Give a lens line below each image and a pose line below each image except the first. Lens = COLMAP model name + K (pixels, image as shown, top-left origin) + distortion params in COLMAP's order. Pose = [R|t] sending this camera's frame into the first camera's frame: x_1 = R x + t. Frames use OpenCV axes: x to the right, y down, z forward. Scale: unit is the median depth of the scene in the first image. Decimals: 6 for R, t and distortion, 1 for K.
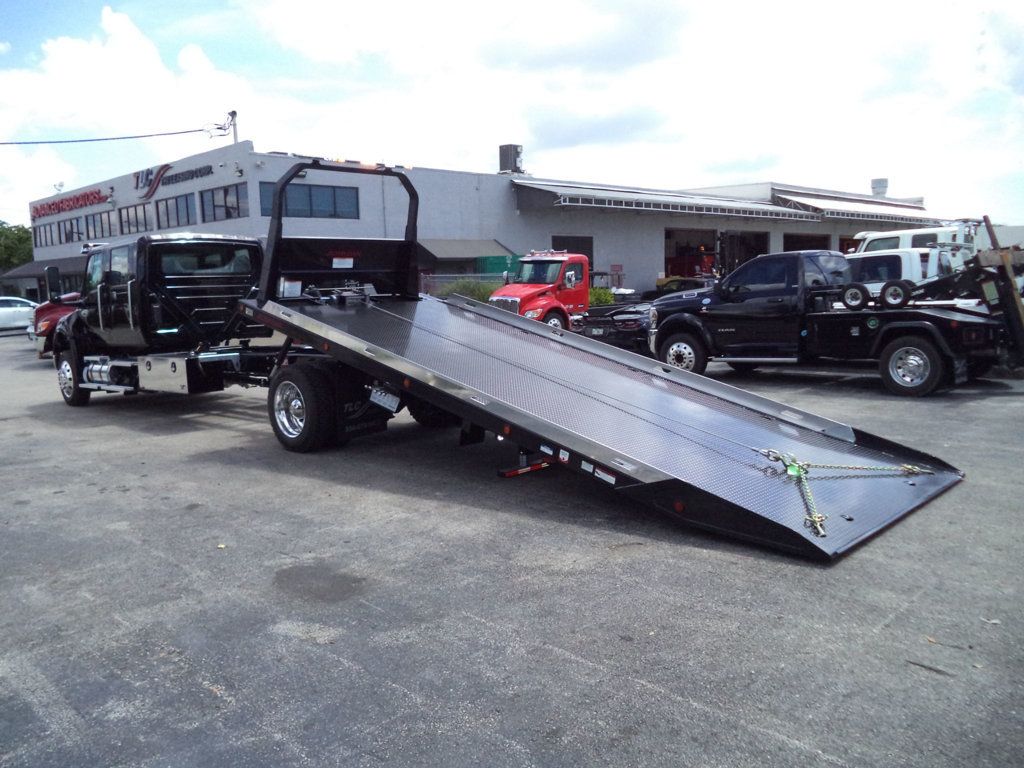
lens RADIAL K [[845.8, 0, 517.9], [0, 845.8, 382.8], [0, 0, 1]] dist [-0.014277, -0.010189]
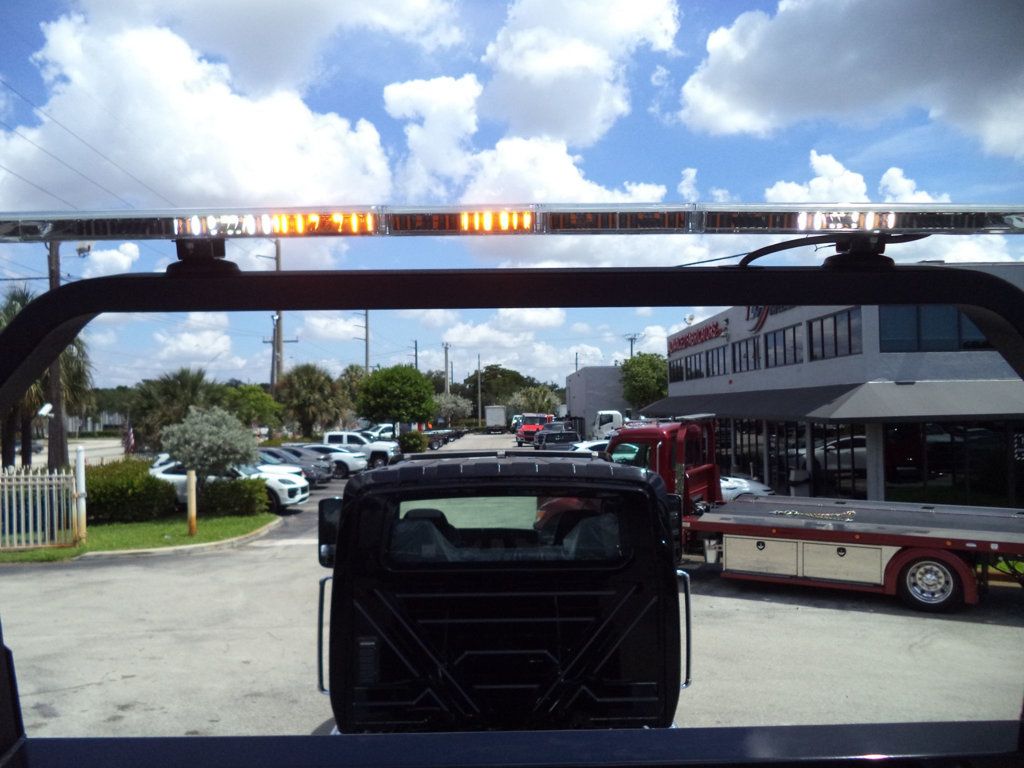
lens RADIAL K [[839.5, 0, 515.0], [0, 839.5, 388.4], [0, 0, 1]] dist [-0.016768, -0.006156]
pose [[0.713542, -0.000017, -0.700612, -0.033839], [-0.091484, 0.991436, -0.093196, -0.072700], [0.694614, 0.130594, 0.707430, 0.291348]]
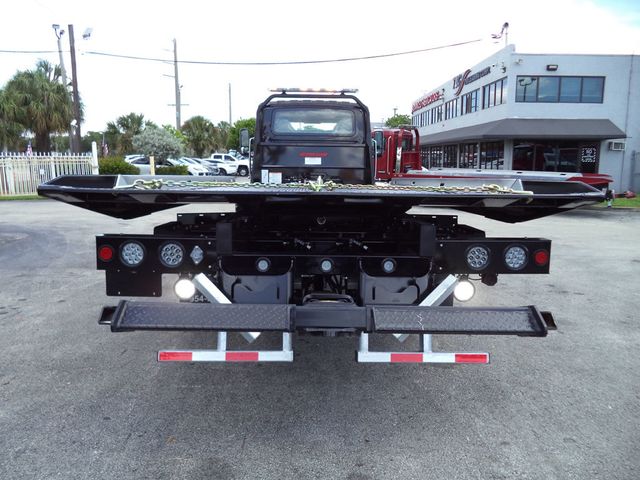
lens RADIAL K [[526.2, 0, 320.0], [0, 526.2, 240.0], [0, 0, 1]] dist [-0.014955, 0.008331]
pose [[0.709798, 0.142368, -0.689868, 0.070665], [-0.116418, 0.989604, 0.084444, -0.018029], [0.694718, 0.020375, 0.718993, 0.196986]]
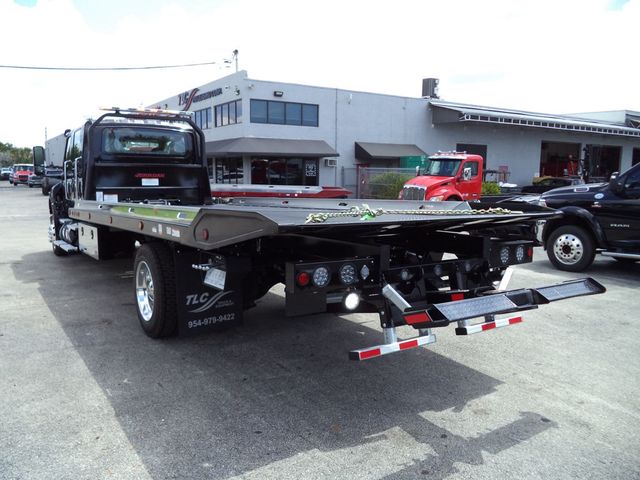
lens RADIAL K [[524.7, 0, 321.9], [0, 524.7, 242.8], [0, 0, 1]] dist [-0.016768, -0.006156]
pose [[0.977175, 0.063559, -0.202704, 0.010961], [-0.061590, 0.997973, 0.016011, -0.013253], [0.203311, -0.003161, 0.979109, 0.137713]]
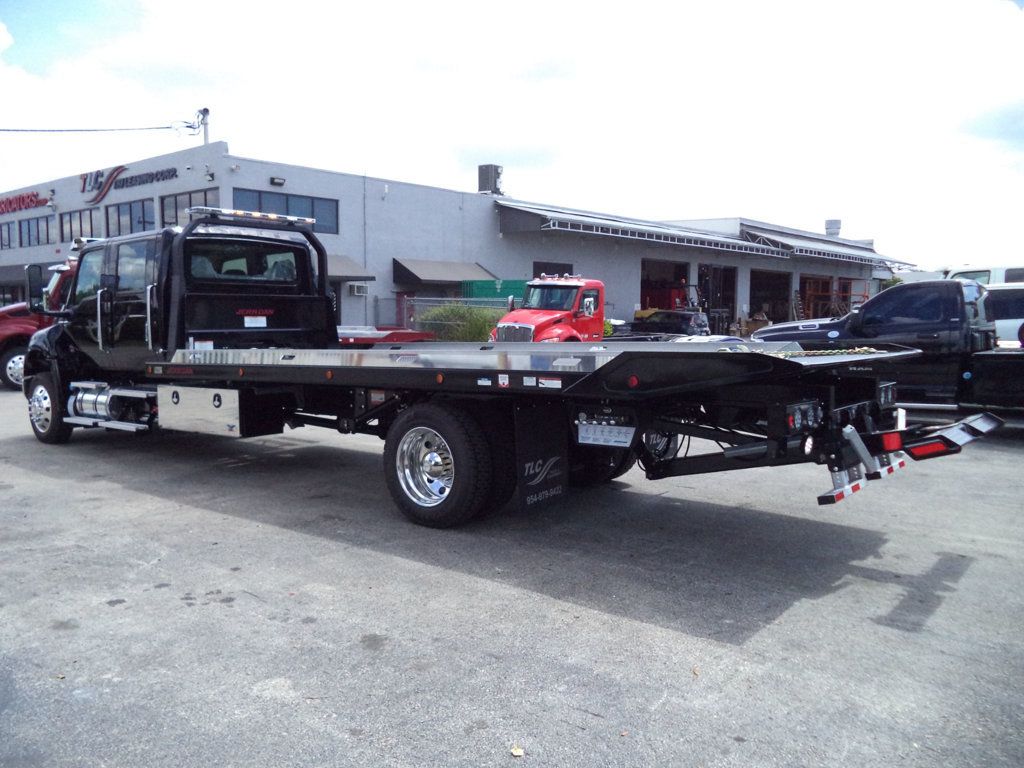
lens RADIAL K [[839.5, 0, 515.0], [0, 839.5, 388.4], [0, 0, 1]] dist [-0.016768, -0.006156]
pose [[0.995748, 0.024134, 0.088900, -0.076697], [-0.021640, 0.999348, -0.028916, -0.004927], [-0.089540, 0.026869, 0.995621, 0.085490]]
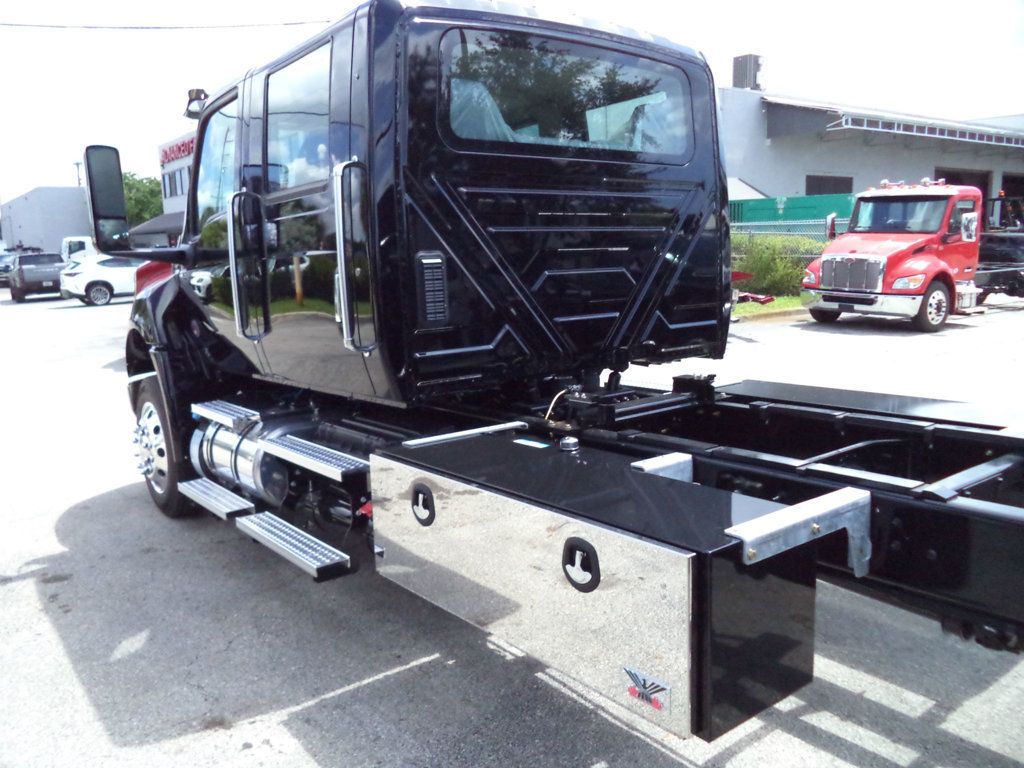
lens RADIAL K [[827.9, 0, 512.4], [0, 827.9, 394.1], [0, 0, 1]] dist [-0.023534, 0.002042]
pose [[0.990540, 0.026093, -0.134719, -0.144592], [-0.017873, 0.997924, 0.061867, -0.025788], [0.136054, -0.058874, 0.988951, 0.291022]]
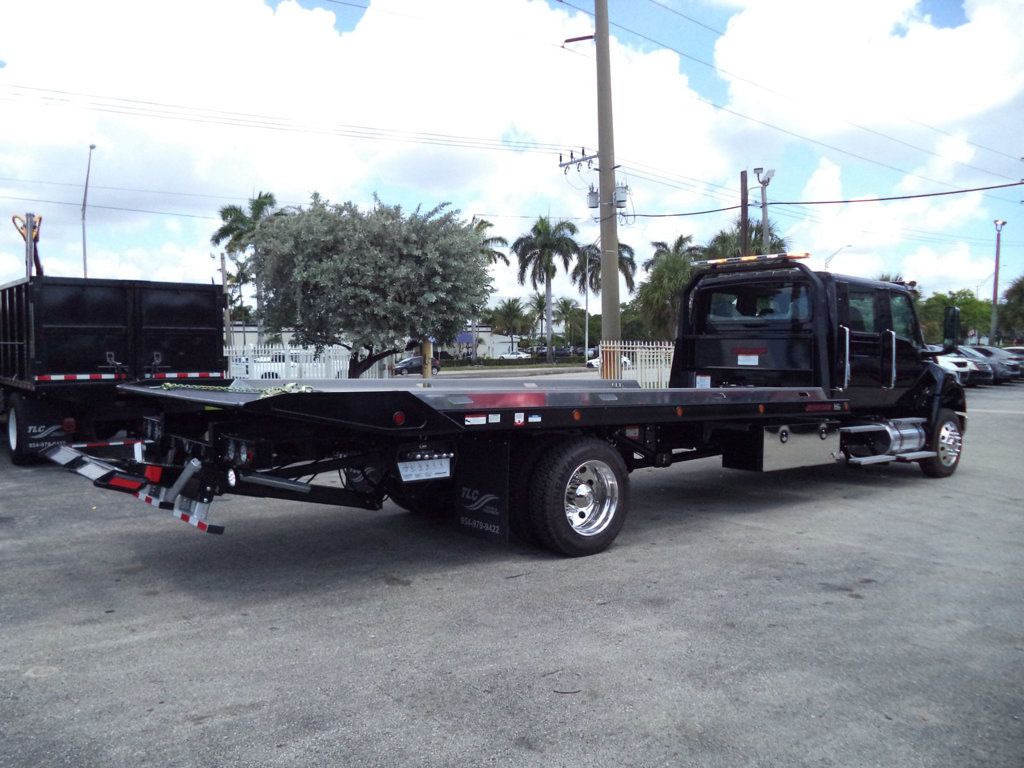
lens RADIAL K [[827.9, 0, 512.4], [0, 827.9, 394.1], [0, 0, 1]] dist [-0.023534, 0.002042]
pose [[-0.112563, 0.089161, -0.989636, 0.192370], [-0.112001, 0.988480, 0.101796, -0.046623], [0.987312, 0.122299, -0.101280, 0.352508]]
